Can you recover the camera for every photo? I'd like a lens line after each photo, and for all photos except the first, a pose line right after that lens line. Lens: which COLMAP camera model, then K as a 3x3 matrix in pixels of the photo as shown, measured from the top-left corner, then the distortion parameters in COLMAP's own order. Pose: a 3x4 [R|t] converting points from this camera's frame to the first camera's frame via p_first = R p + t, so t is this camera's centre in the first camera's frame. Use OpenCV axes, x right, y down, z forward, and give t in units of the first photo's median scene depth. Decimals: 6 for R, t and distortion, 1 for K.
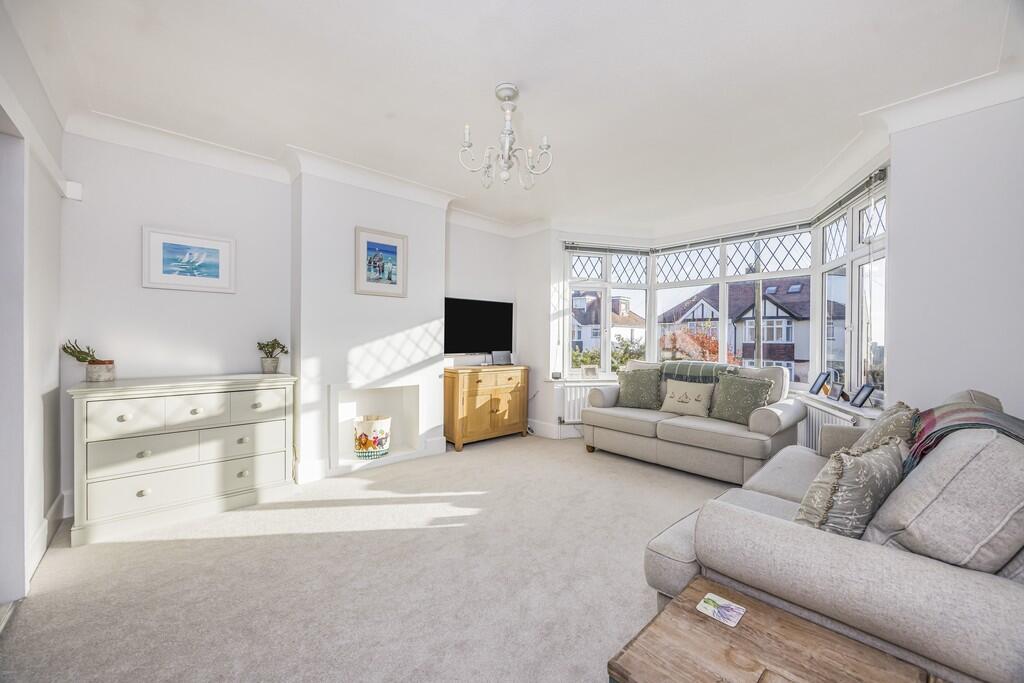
lens RADIAL K [[394.1, 0, 514.7], [0, 394.1, 344.5], [0, 0, 1]] dist [0.001817, 0.000286]
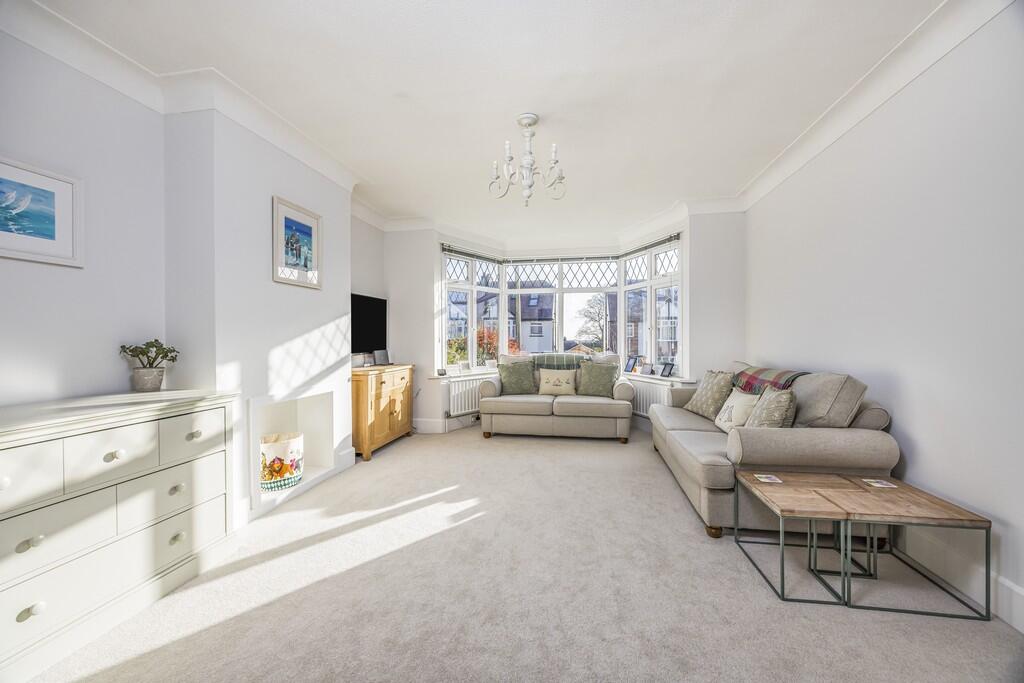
lens RADIAL K [[394.1, 0, 514.7], [0, 394.1, 344.5], [0, 0, 1]] dist [0.001817, 0.000286]
pose [[0.790644, -0.019910, 0.611952, -0.475476], [0.016845, 0.999800, 0.010766, -0.002411], [-0.612044, 0.001796, 0.790822, 0.076213]]
